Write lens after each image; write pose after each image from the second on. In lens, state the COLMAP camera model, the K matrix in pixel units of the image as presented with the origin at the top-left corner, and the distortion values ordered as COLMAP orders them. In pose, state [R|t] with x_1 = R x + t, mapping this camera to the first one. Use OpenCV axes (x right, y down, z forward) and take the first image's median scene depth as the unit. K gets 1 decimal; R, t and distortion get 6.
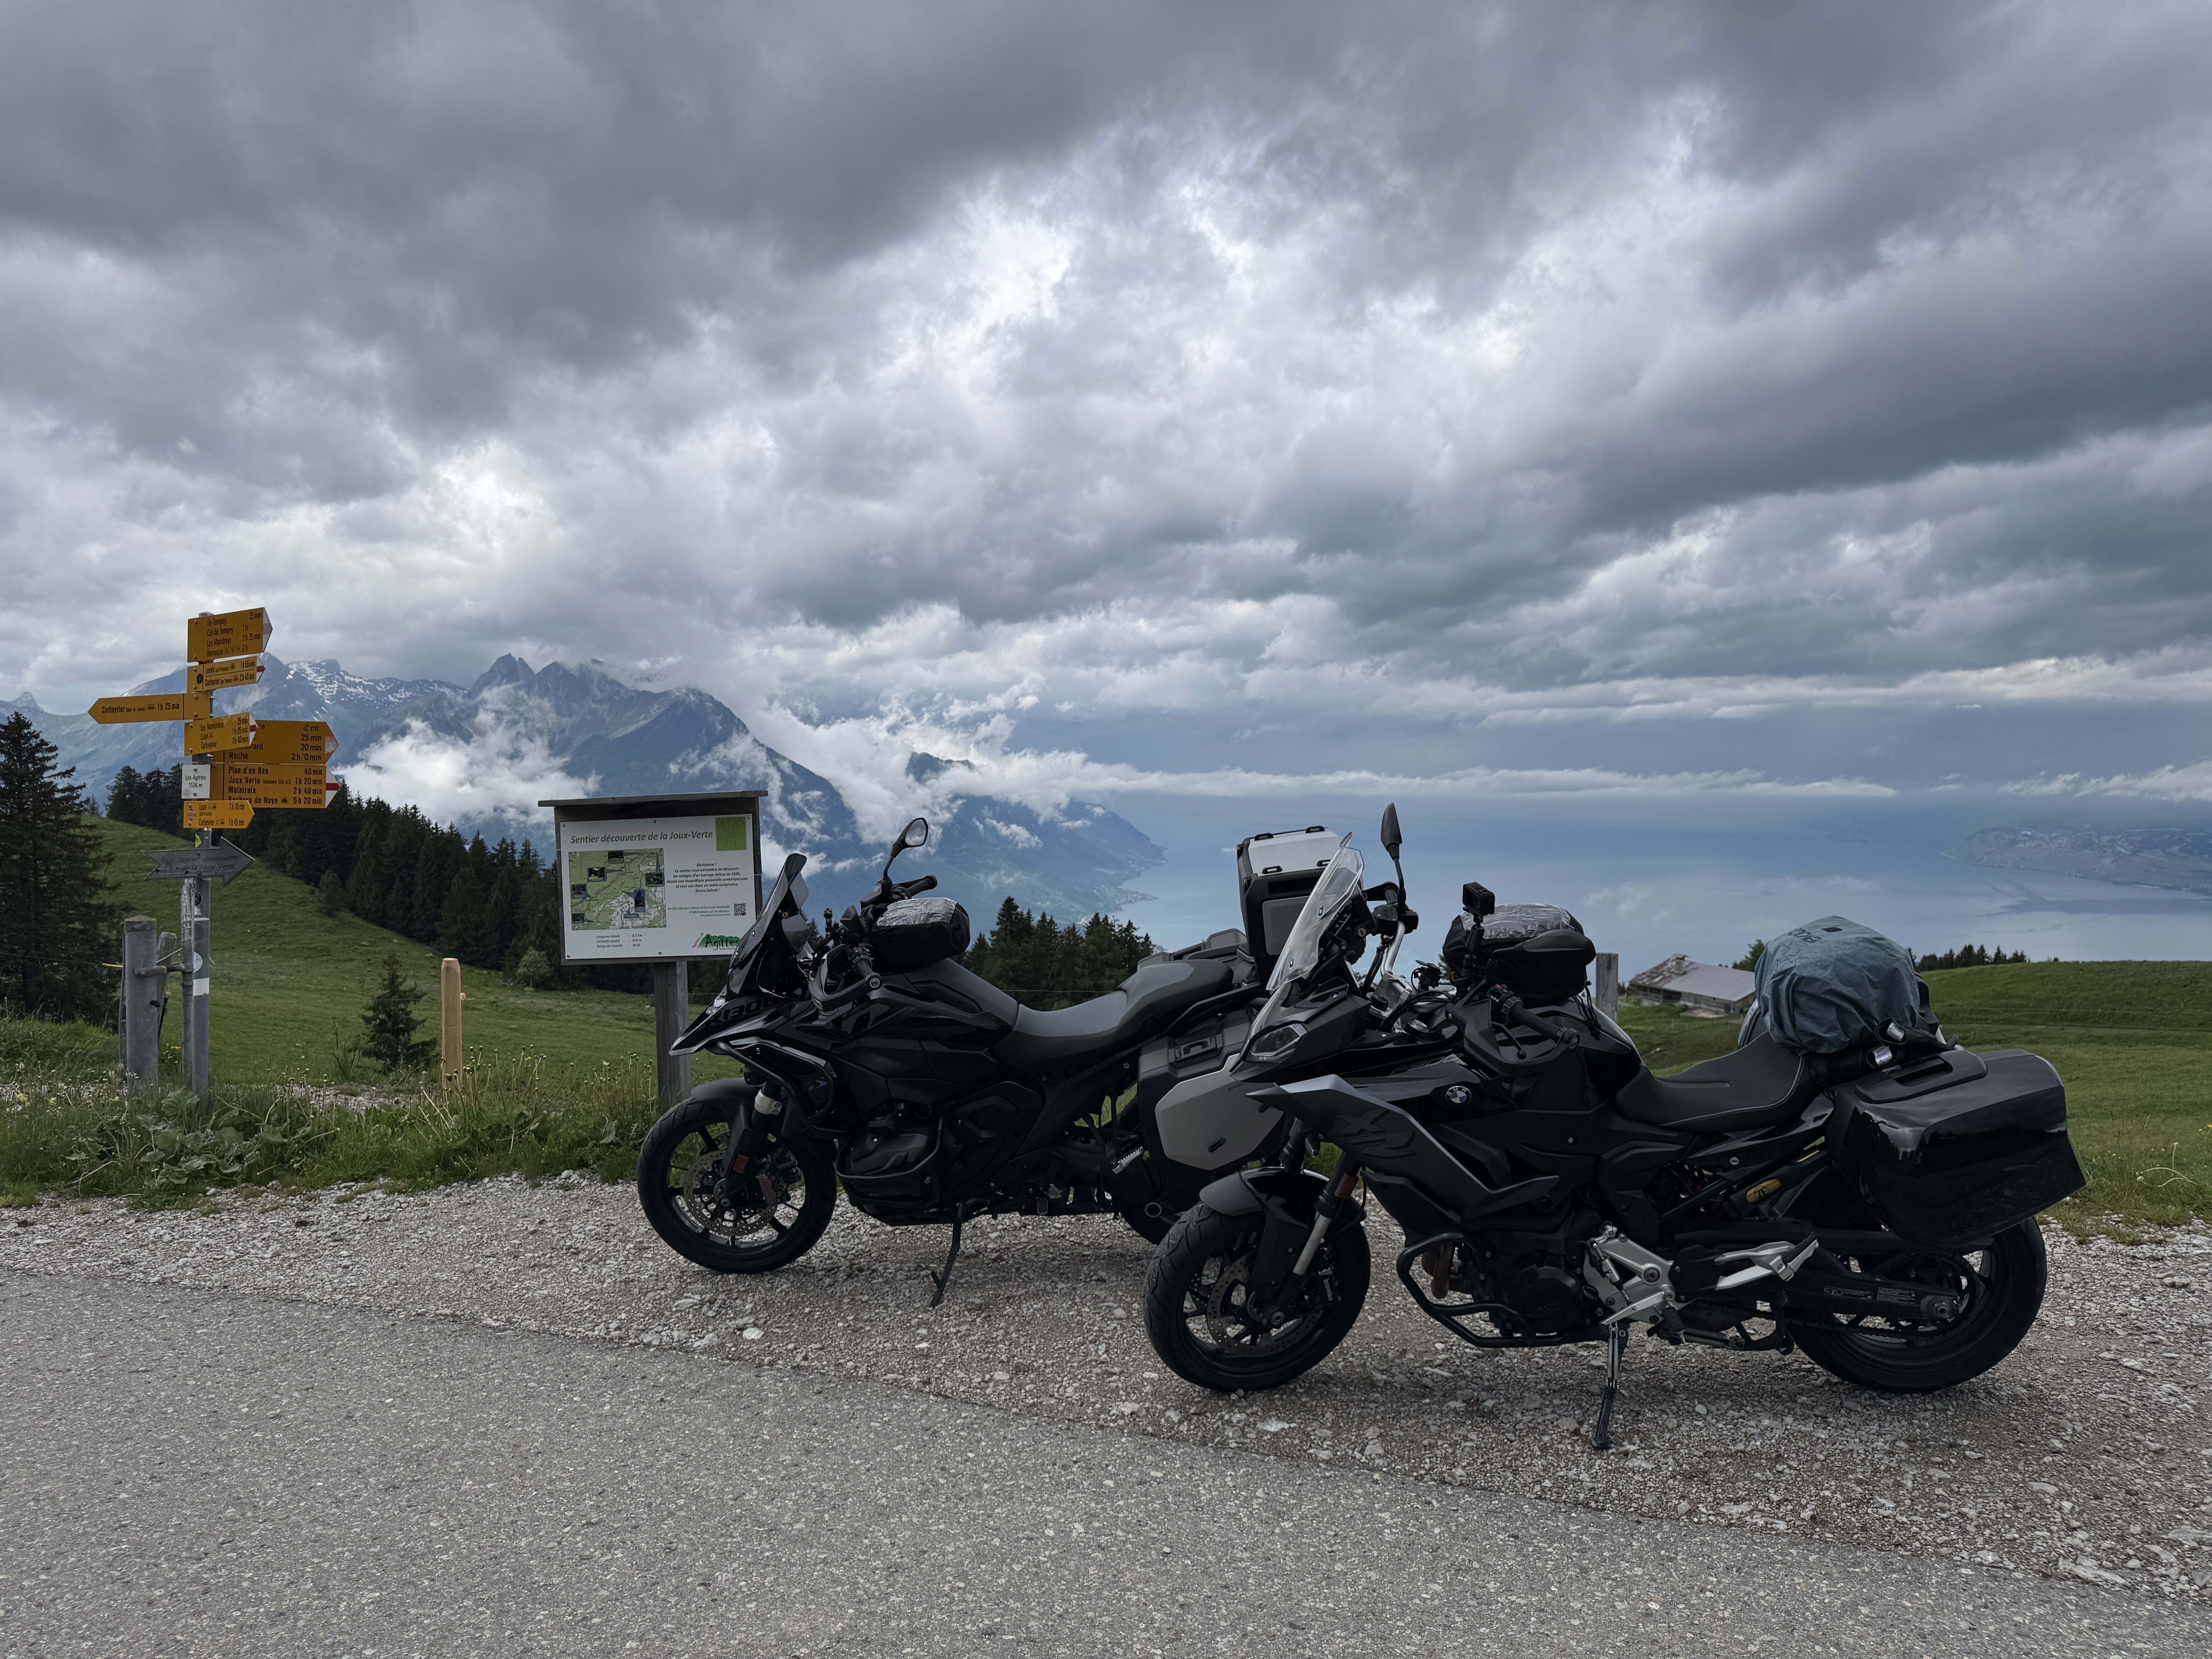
lens RADIAL K [[1510.1, 0, 1106.0], [0, 1510.1, 829.5], [0, 0, 1]] dist [-0.000991, -0.001542]
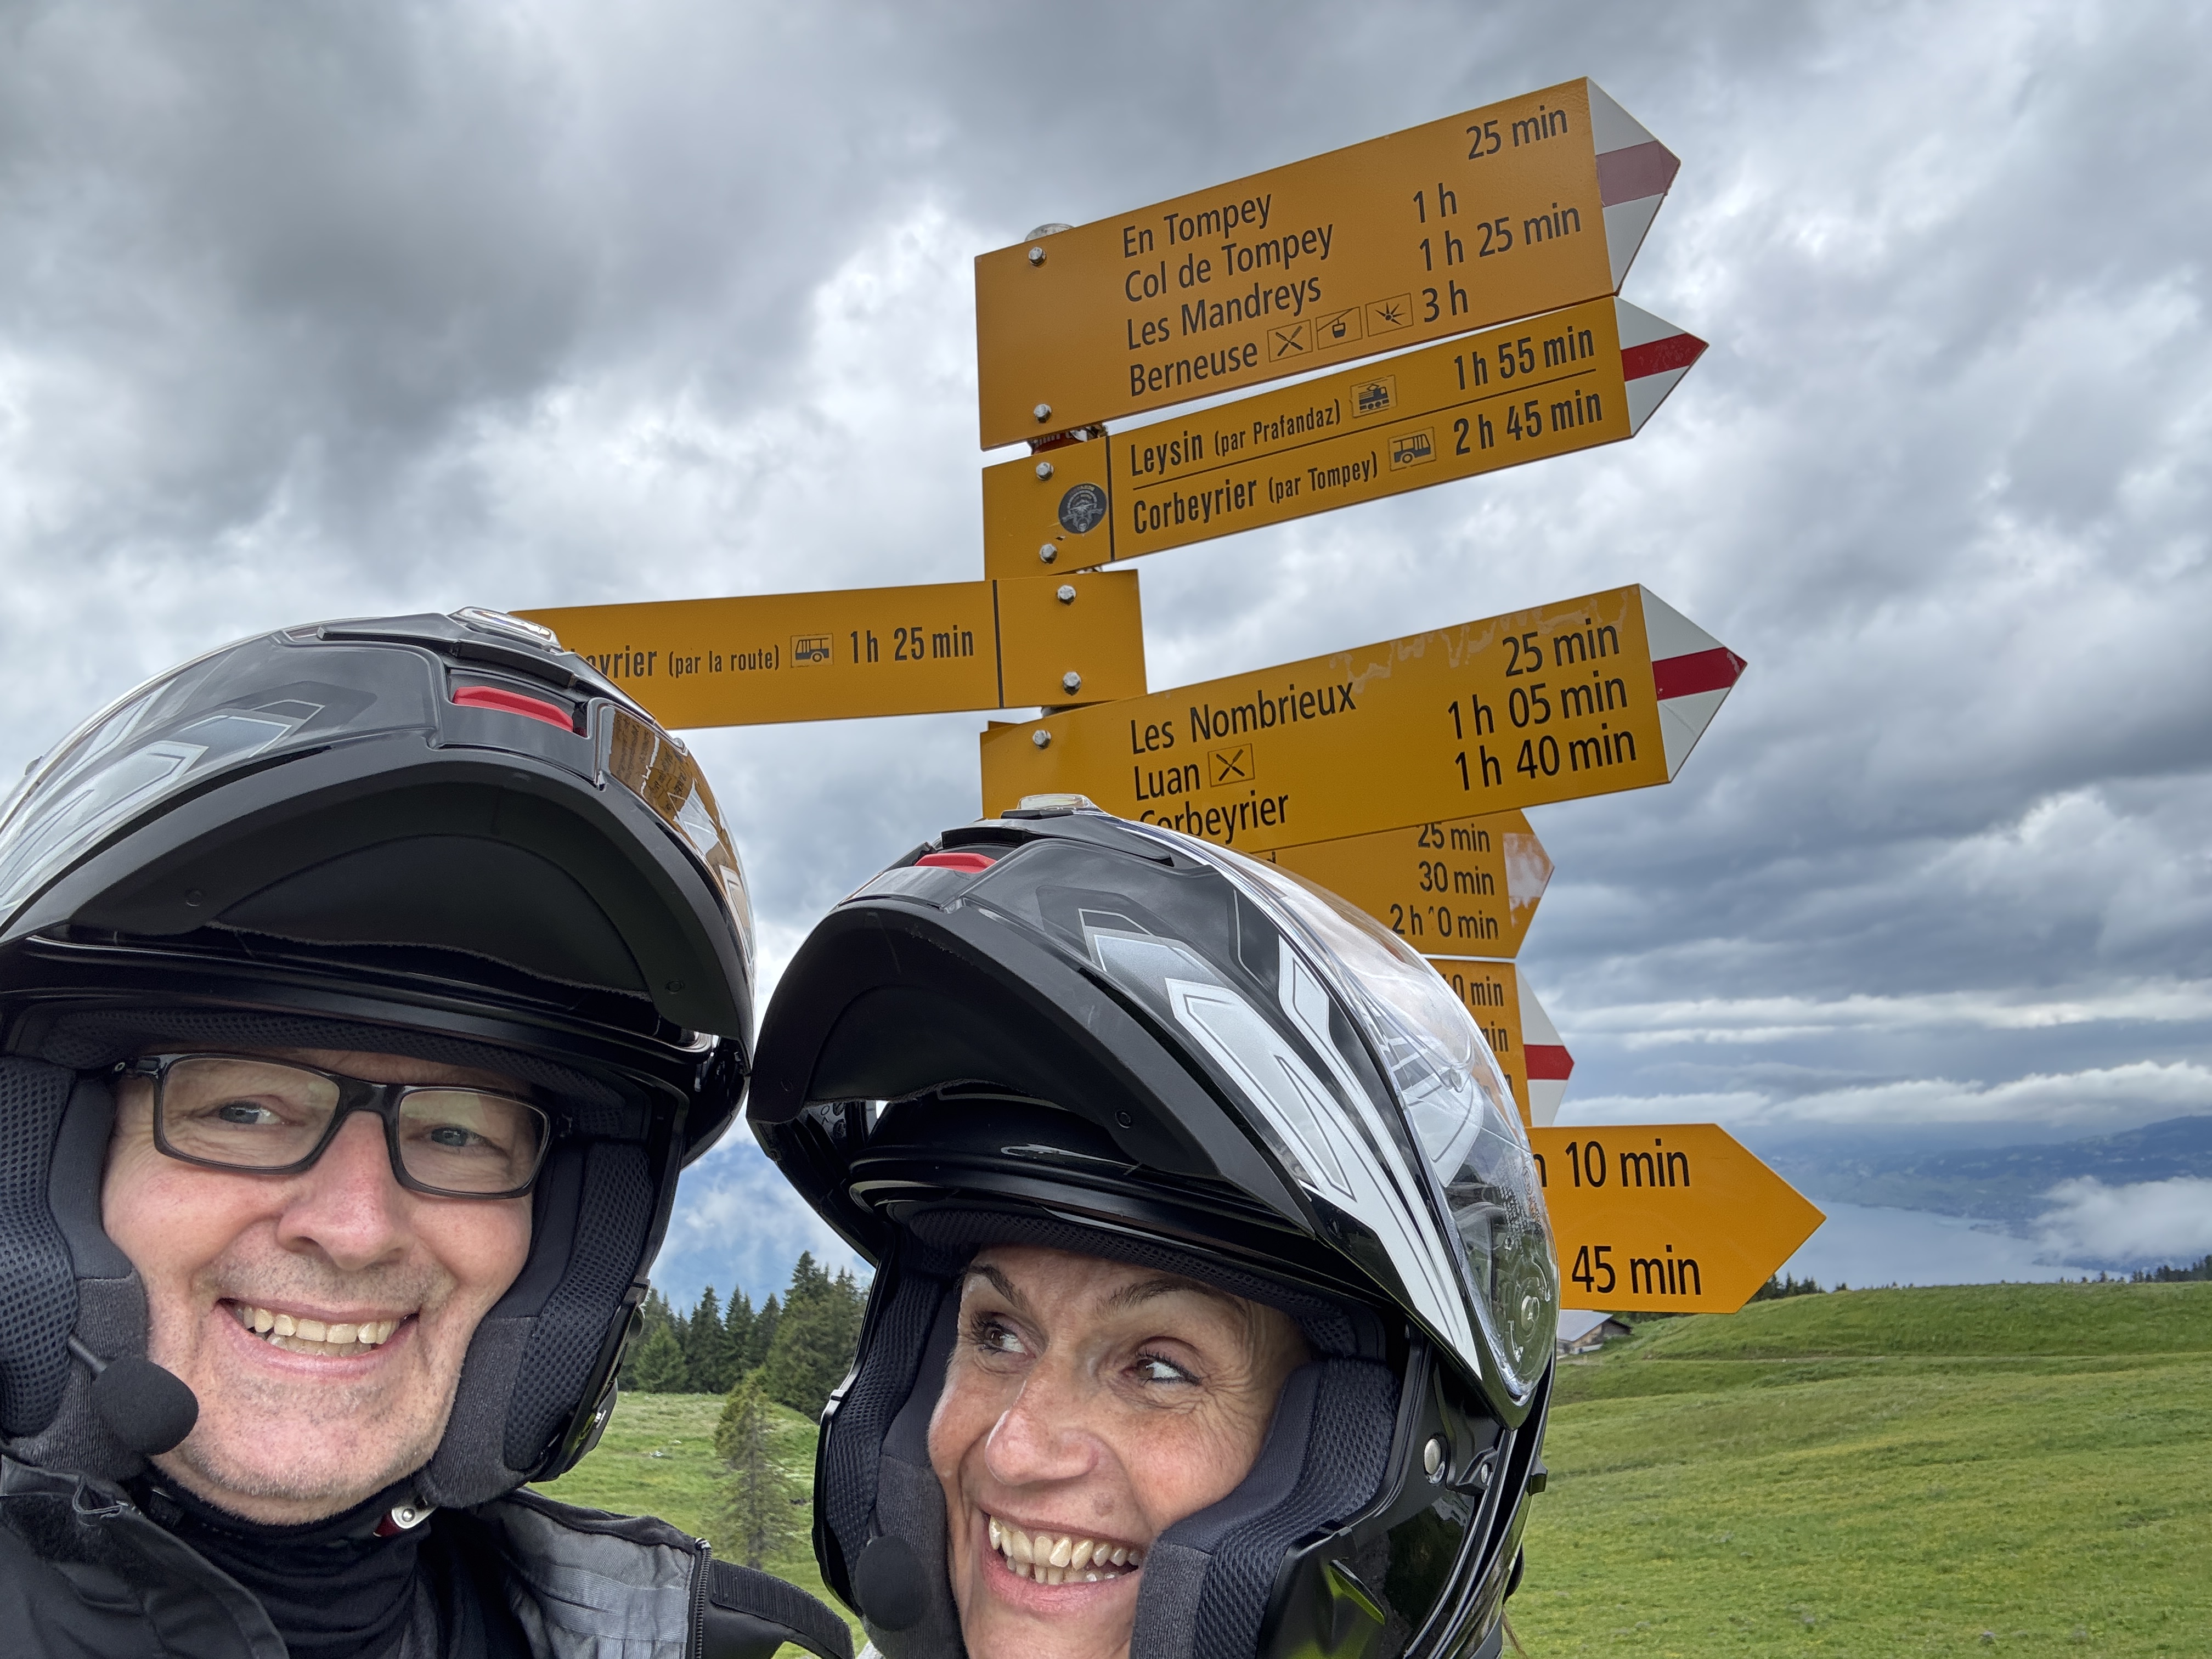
lens RADIAL K [[1482.6, 0, 1110.2], [0, 1482.6, 872.3], [0, 0, 1]] dist [0.063927, -0.000373]
pose [[0.989588, -0.012662, 0.143373, -0.620327], [0.041943, 0.978259, -0.203104, -0.013844], [-0.137684, 0.207002, 0.968604, 0.815381]]
